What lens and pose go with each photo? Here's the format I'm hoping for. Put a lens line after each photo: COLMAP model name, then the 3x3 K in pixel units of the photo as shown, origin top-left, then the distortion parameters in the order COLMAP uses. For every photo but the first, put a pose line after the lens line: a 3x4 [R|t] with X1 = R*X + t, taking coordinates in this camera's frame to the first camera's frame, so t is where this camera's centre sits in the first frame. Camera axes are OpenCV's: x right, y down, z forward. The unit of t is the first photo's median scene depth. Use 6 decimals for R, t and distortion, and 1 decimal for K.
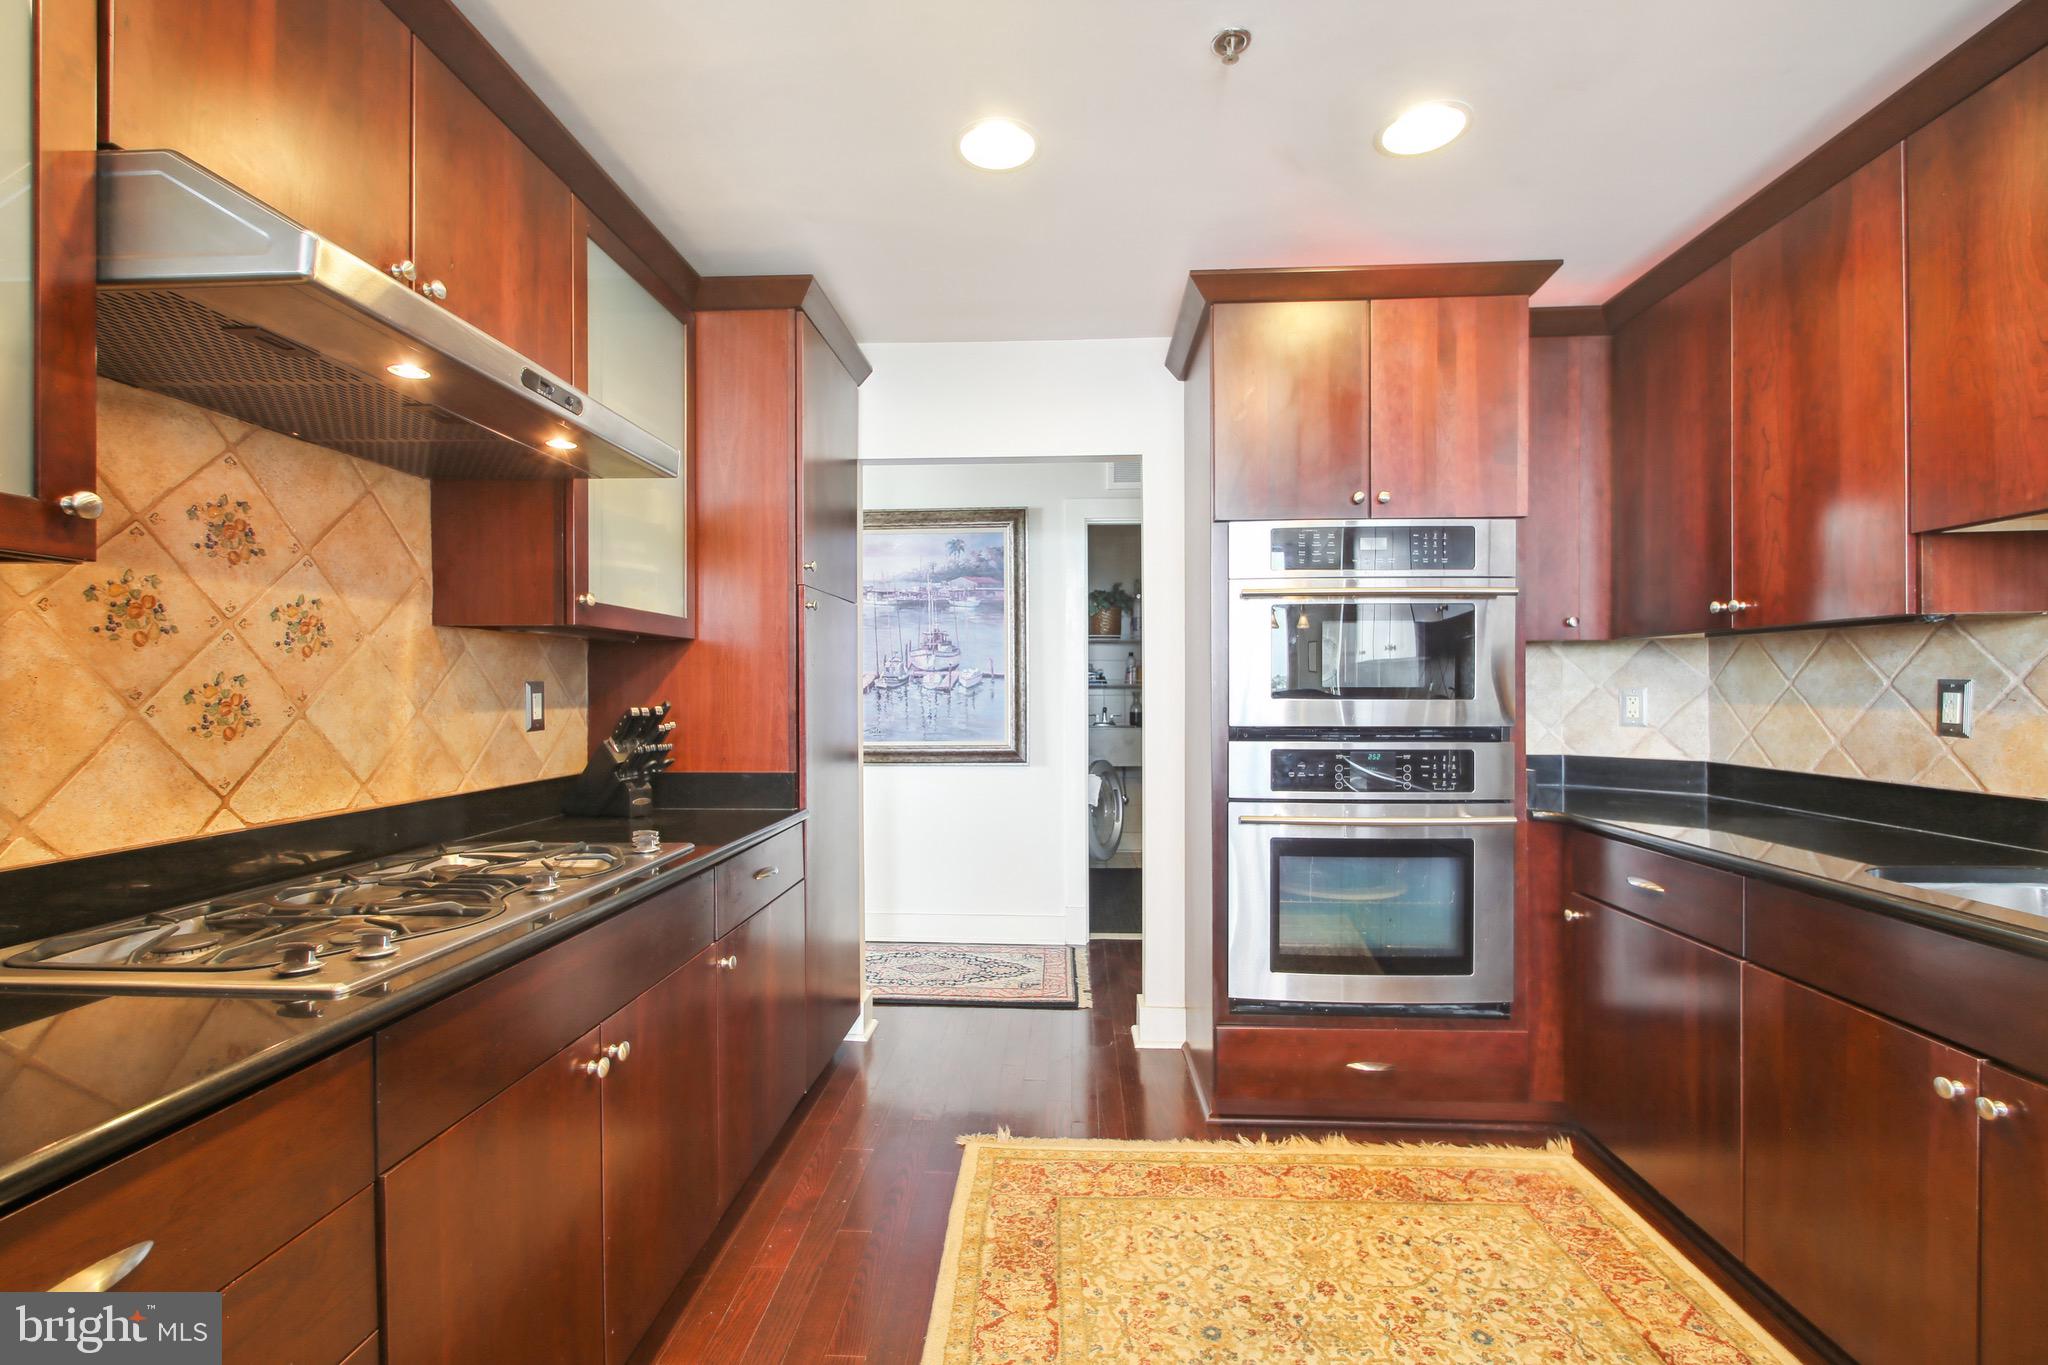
lens RADIAL K [[891.0, 0, 1026.9], [0, 891.0, 689.7], [0, 0, 1]] dist [0.000750, -0.000227]
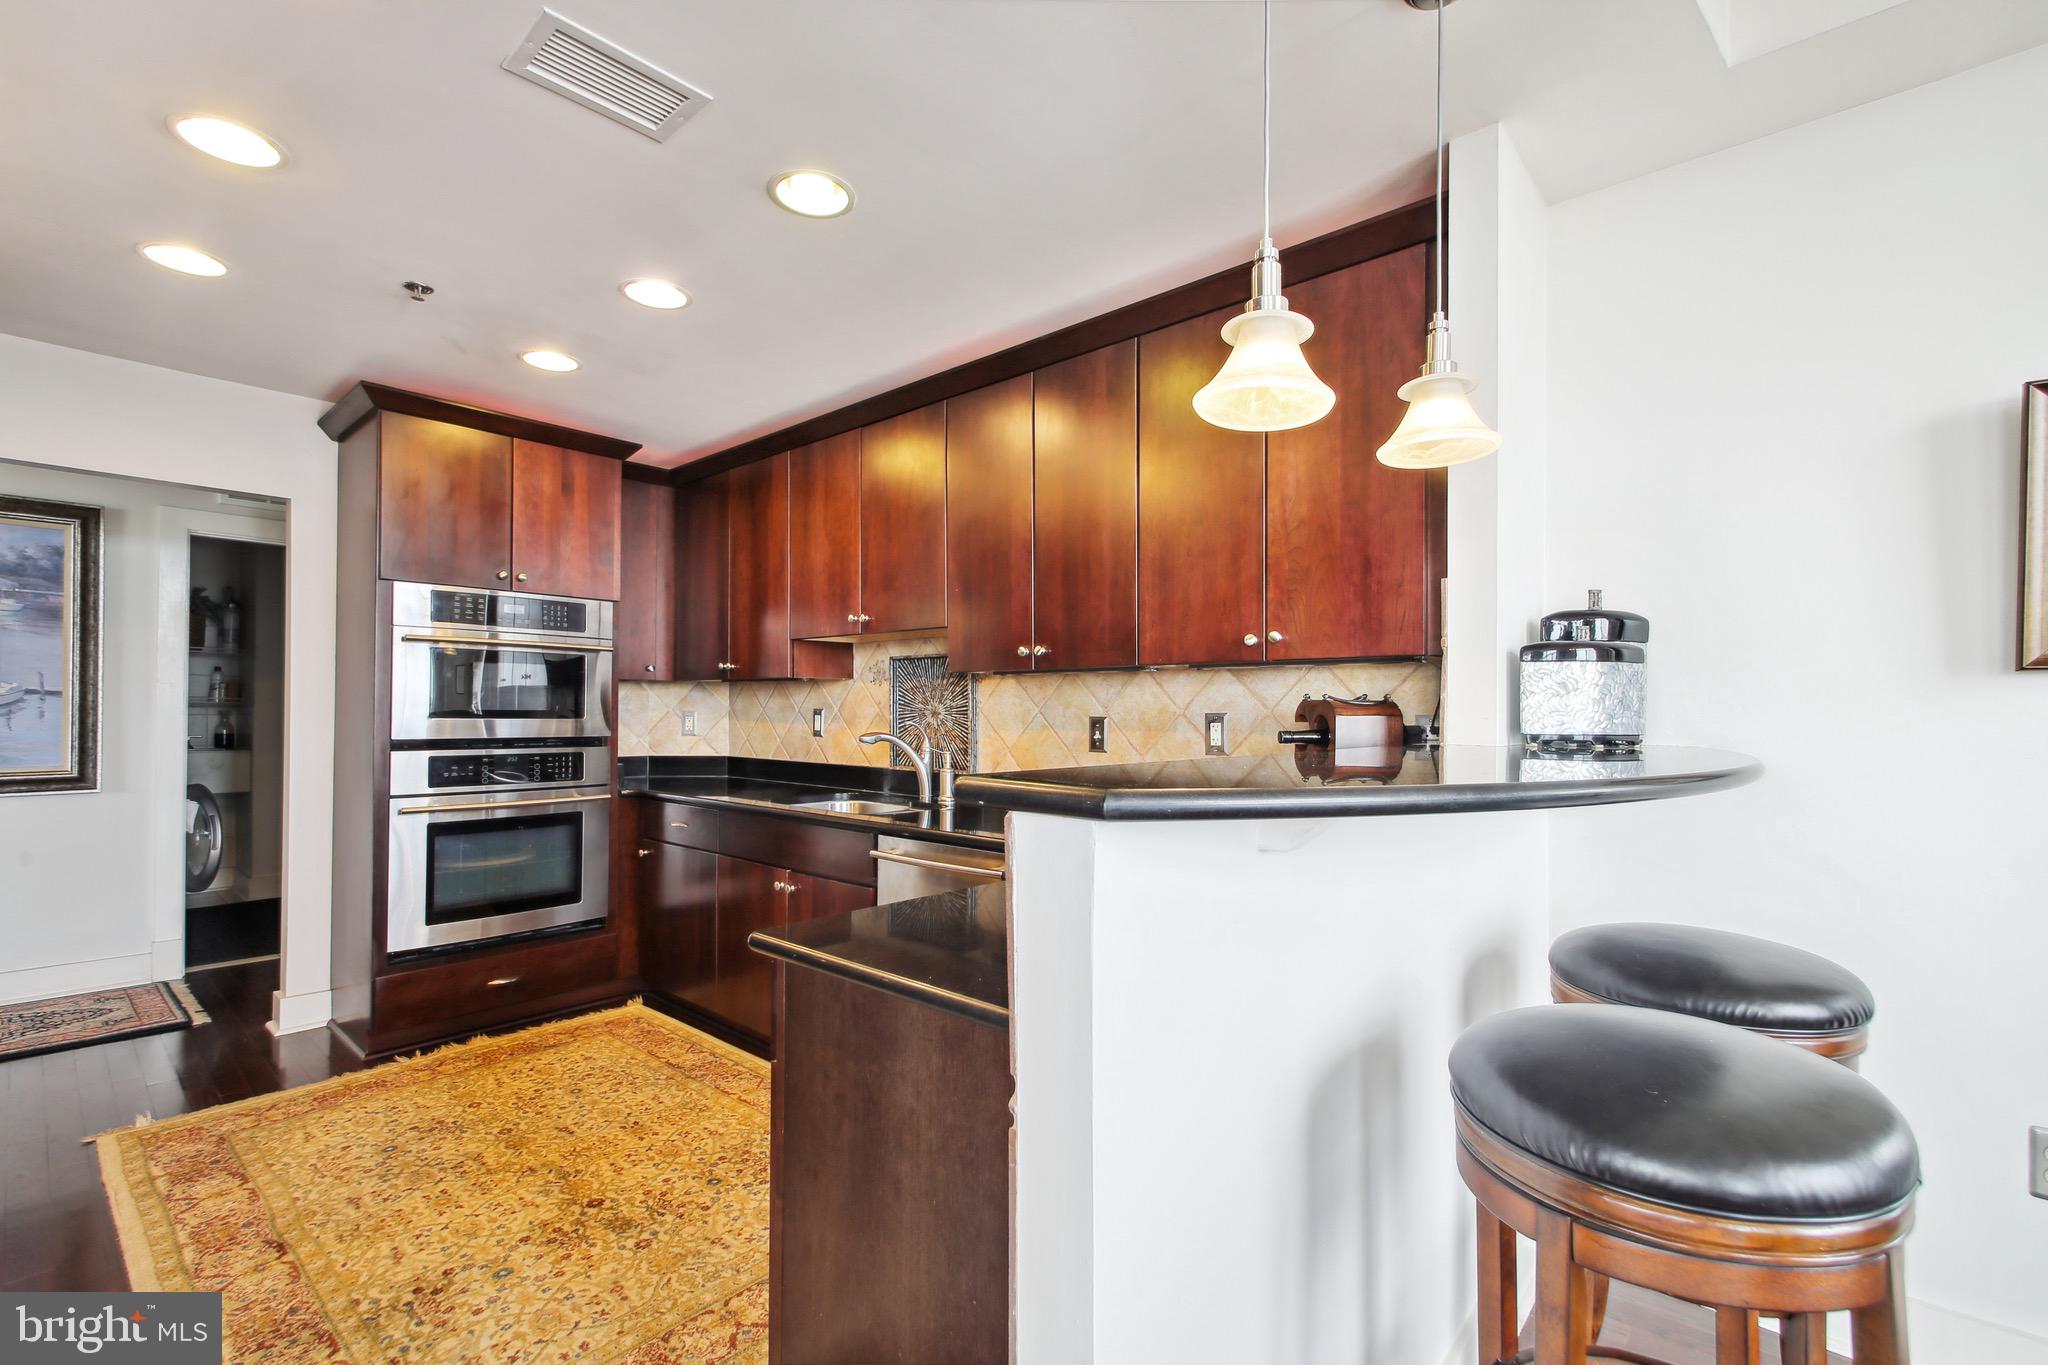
lens RADIAL K [[897.6, 0, 1021.6], [0, 897.6, 705.0], [0, 0, 1]] dist [0.016102, -0.010883]
pose [[0.629020, 0.011510, 0.777304, -0.212376], [-0.007465, 0.999934, -0.008766, -0.003848], [-0.777353, -0.000289, 0.629064, -0.522863]]
